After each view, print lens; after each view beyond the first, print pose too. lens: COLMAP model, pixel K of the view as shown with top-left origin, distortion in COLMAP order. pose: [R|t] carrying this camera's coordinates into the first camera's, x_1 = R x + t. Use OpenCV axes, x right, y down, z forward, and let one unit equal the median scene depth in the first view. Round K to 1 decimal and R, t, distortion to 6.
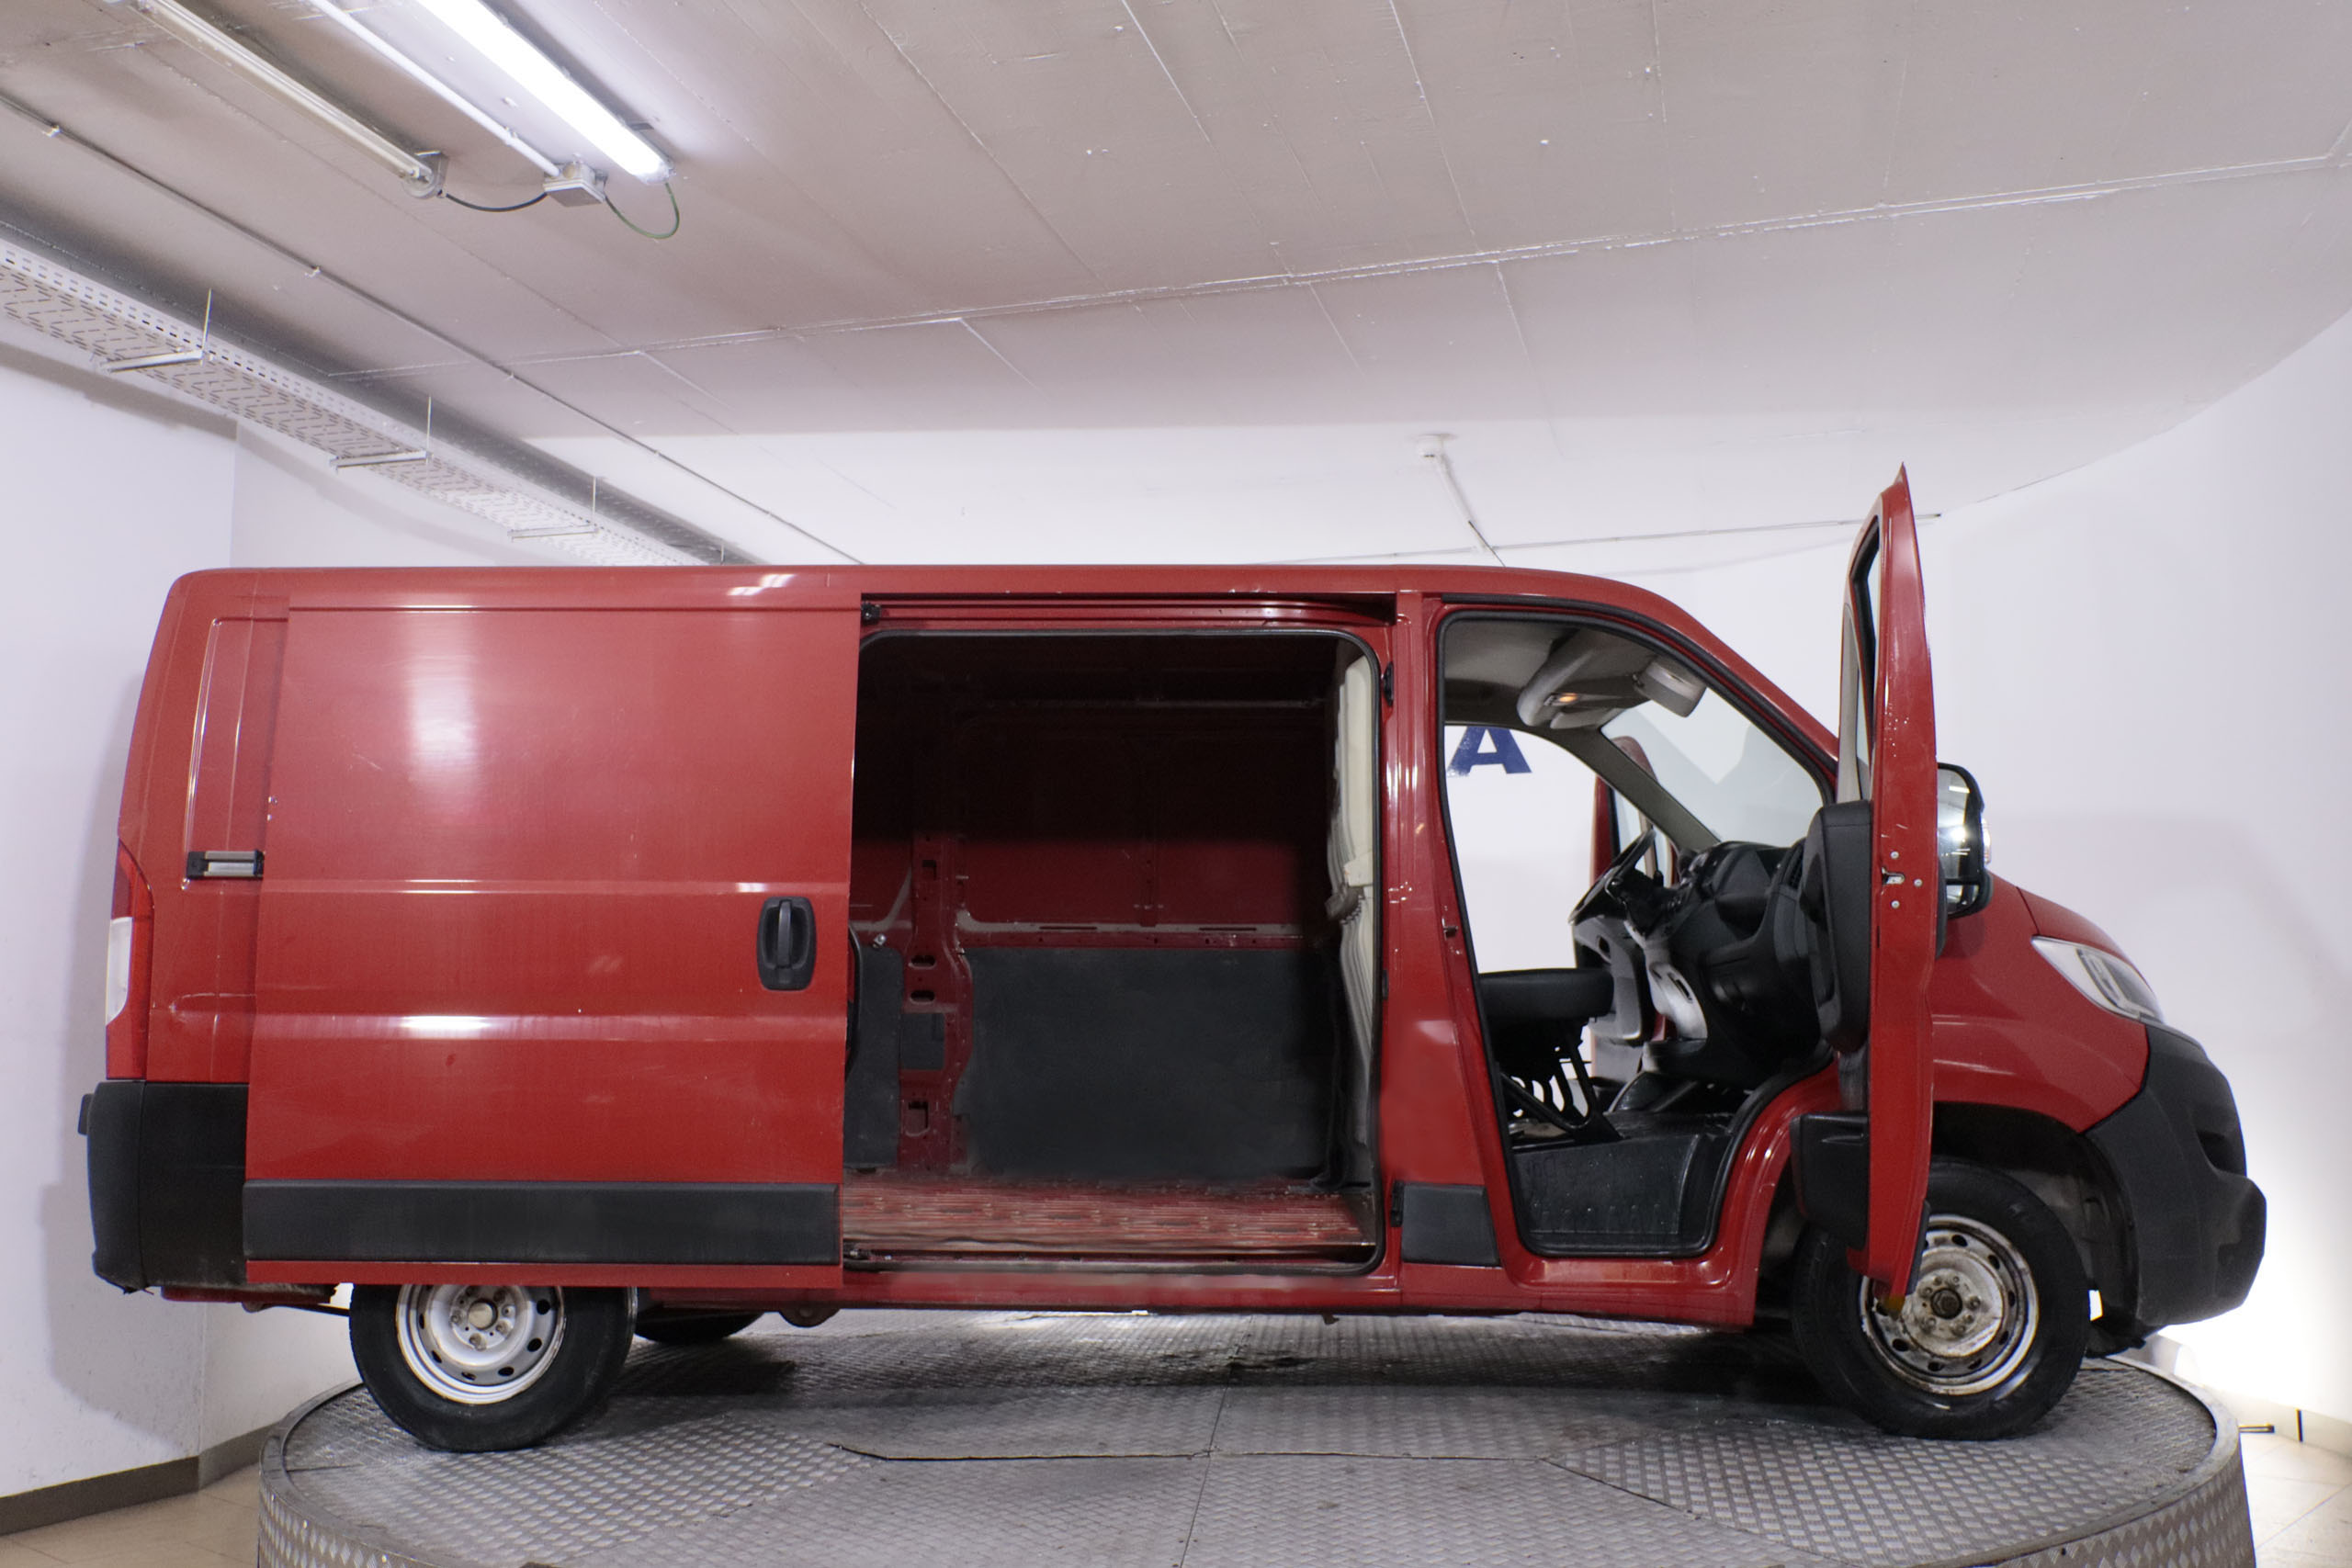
lens RADIAL K [[2157.1, 0, 1177.6], [0, 2157.1, 783.4], [0, 0, 1]] dist [-0.005220, 0.000000]
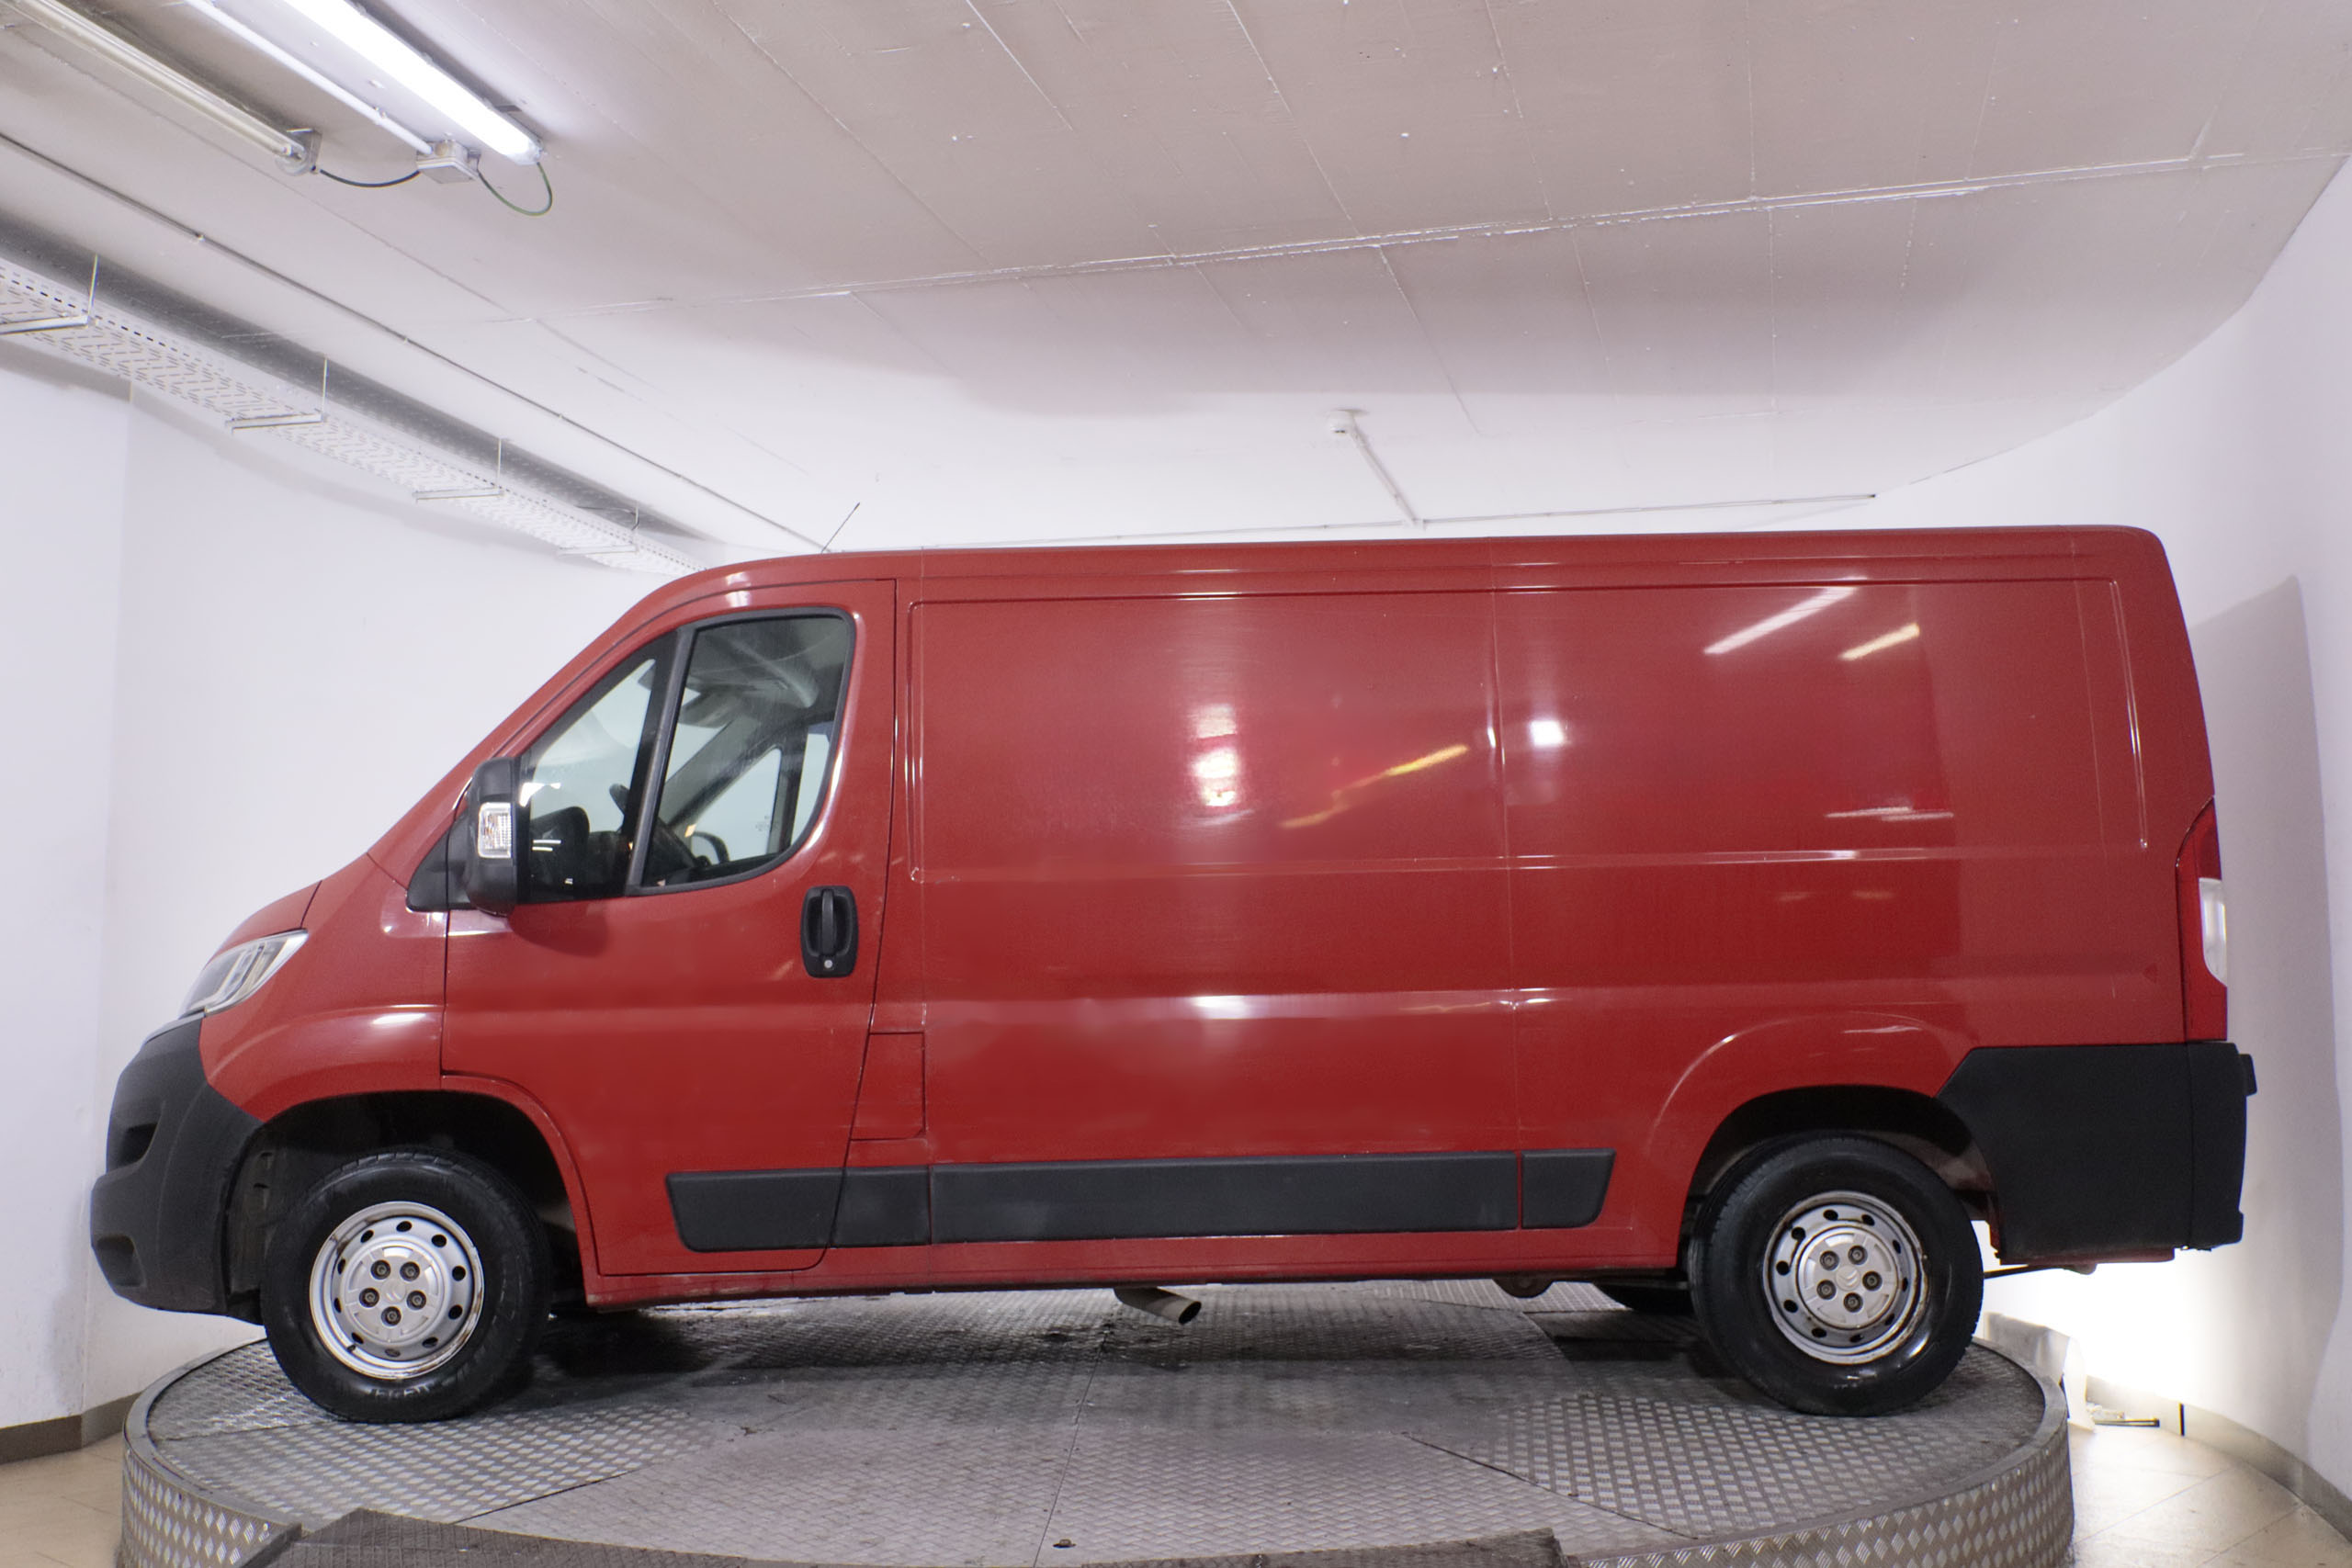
lens RADIAL K [[2280.4, 0, 1172.7], [0, 2280.4, 783.3], [0, 0, 1]] dist [-0.007133, 0.000000]
pose [[0.999869, 0.015784, -0.003518, 0.059840], [-0.015725, 0.999746, 0.016122, -0.008026], [0.003771, -0.016065, 0.999864, -0.062069]]
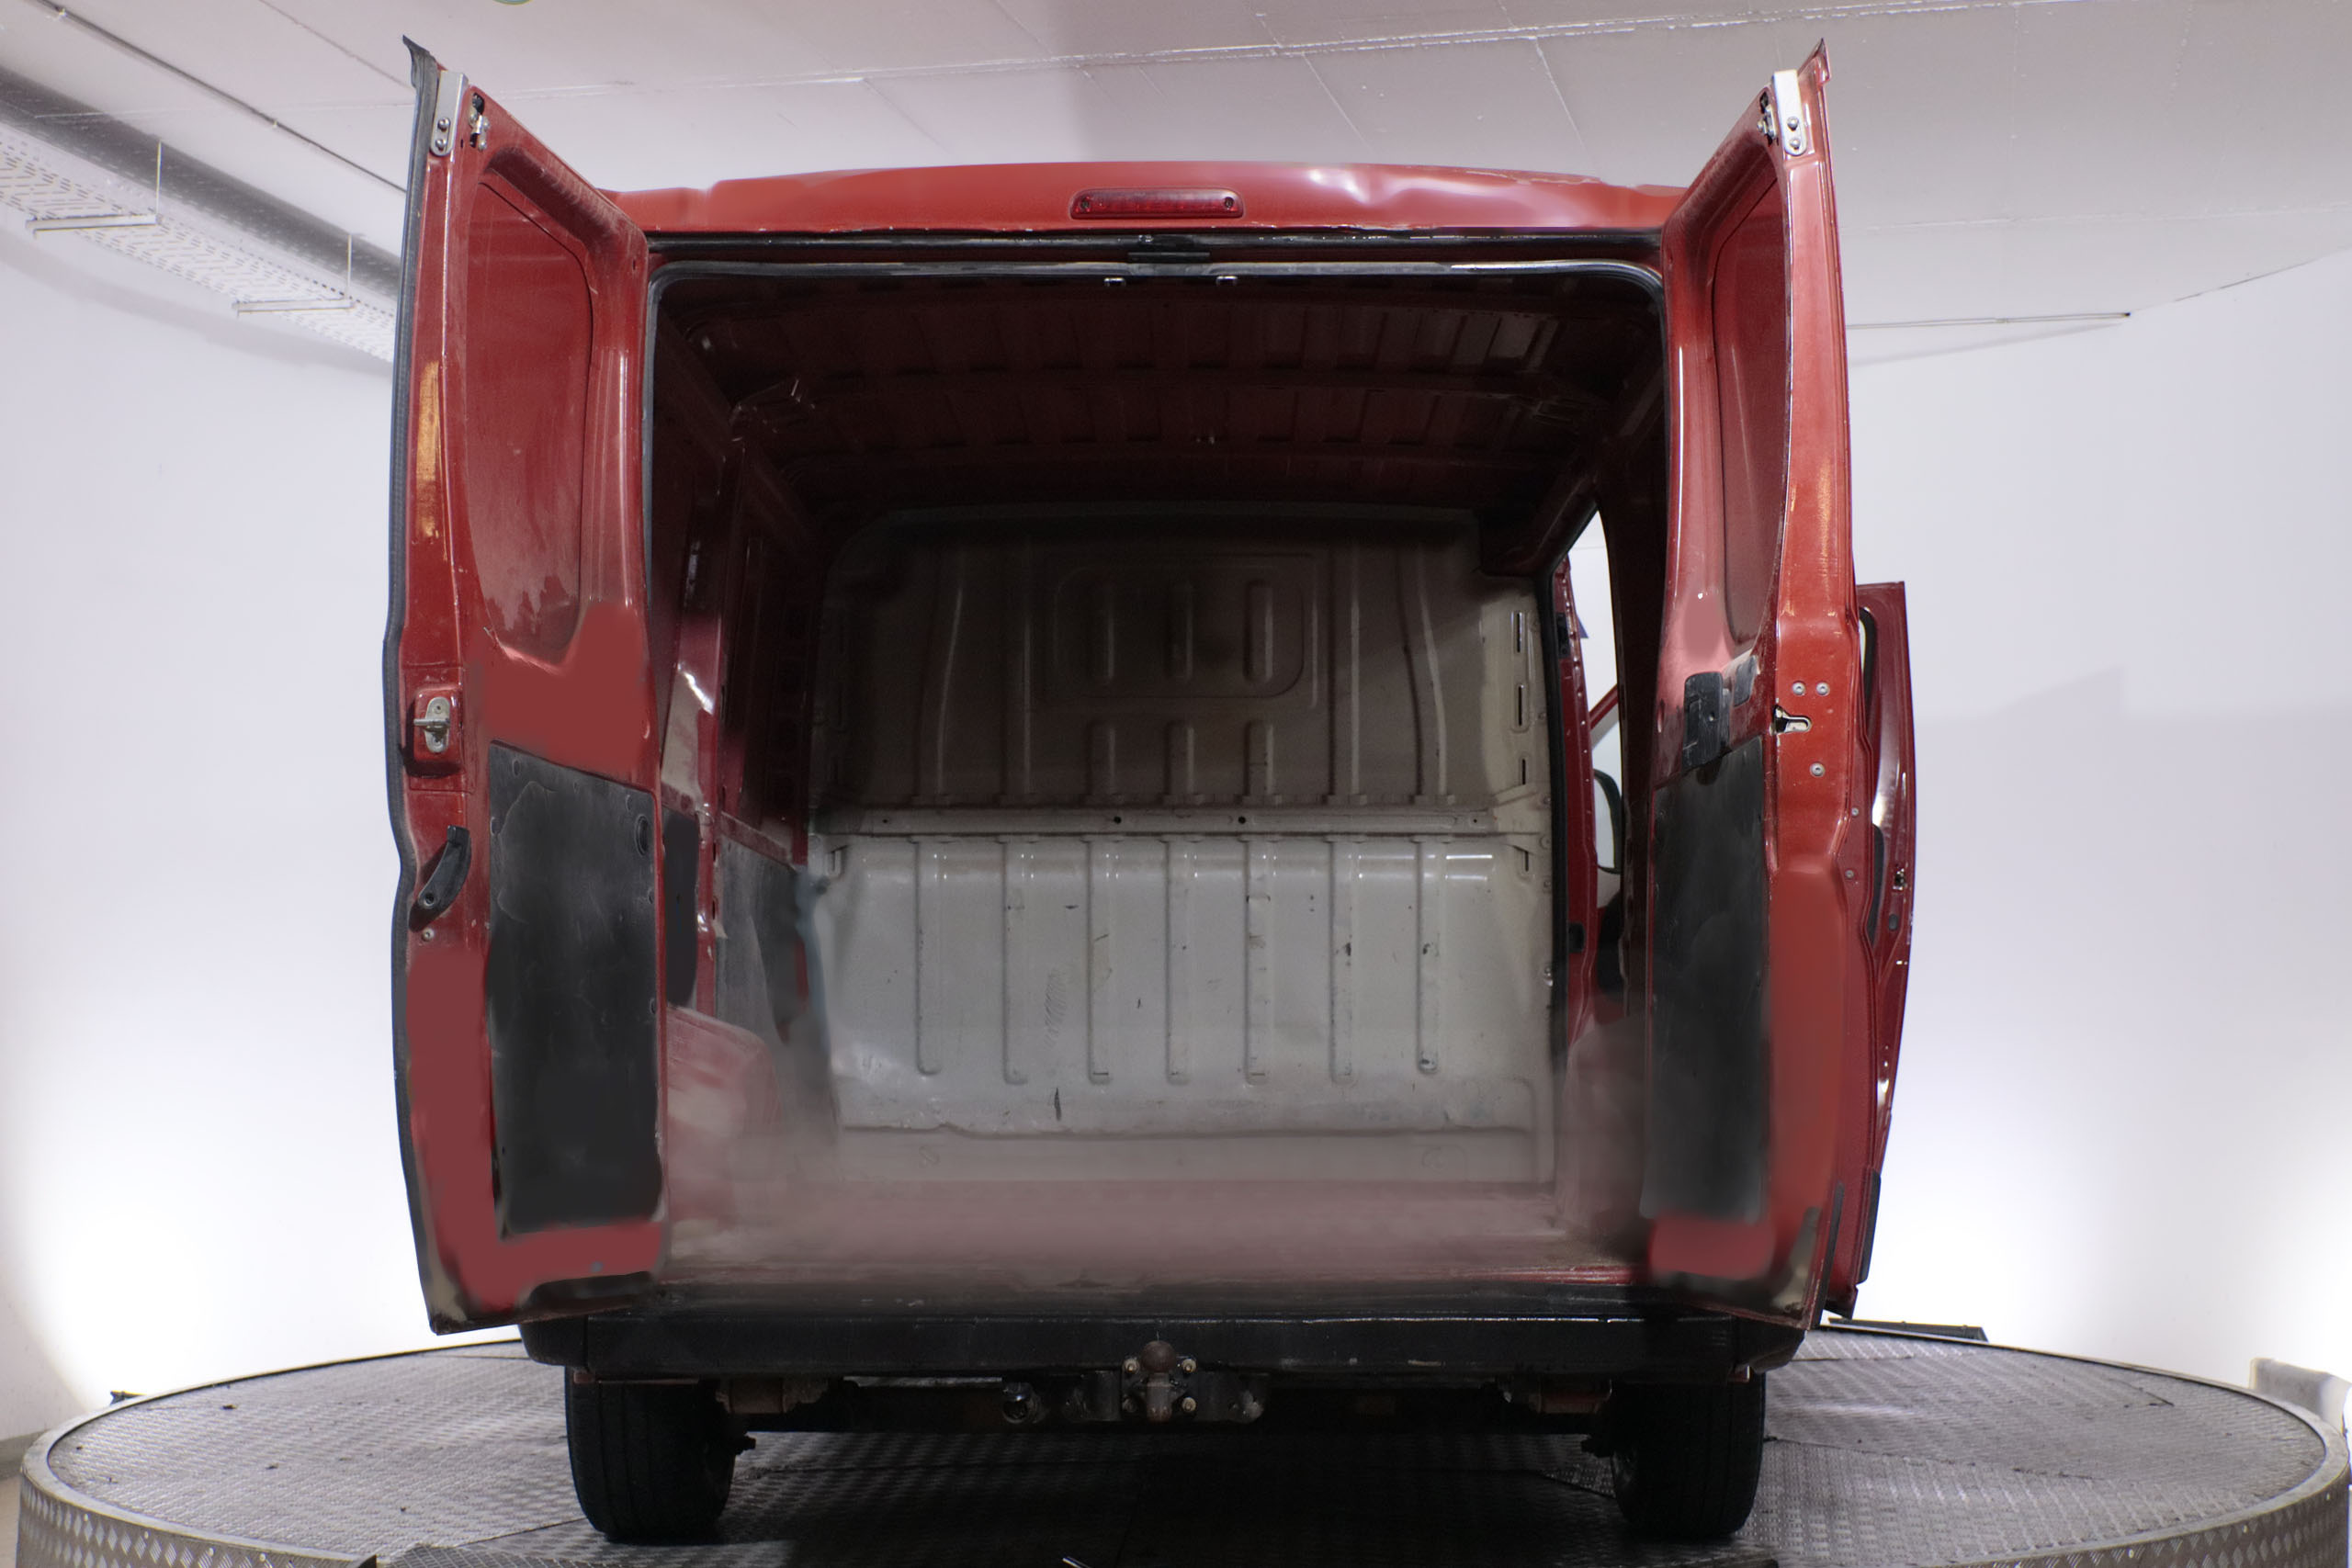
lens RADIAL K [[3392.9, 0, 1191.2], [0, 3392.9, 779.8], [0, 0, 1]] dist [-0.001578, 0.000000]
pose [[0.999208, 0.018709, 0.035125, -0.019849], [-0.020670, 0.998197, 0.056345, -0.033067], [-0.034008, -0.057027, 0.997793, -0.278860]]
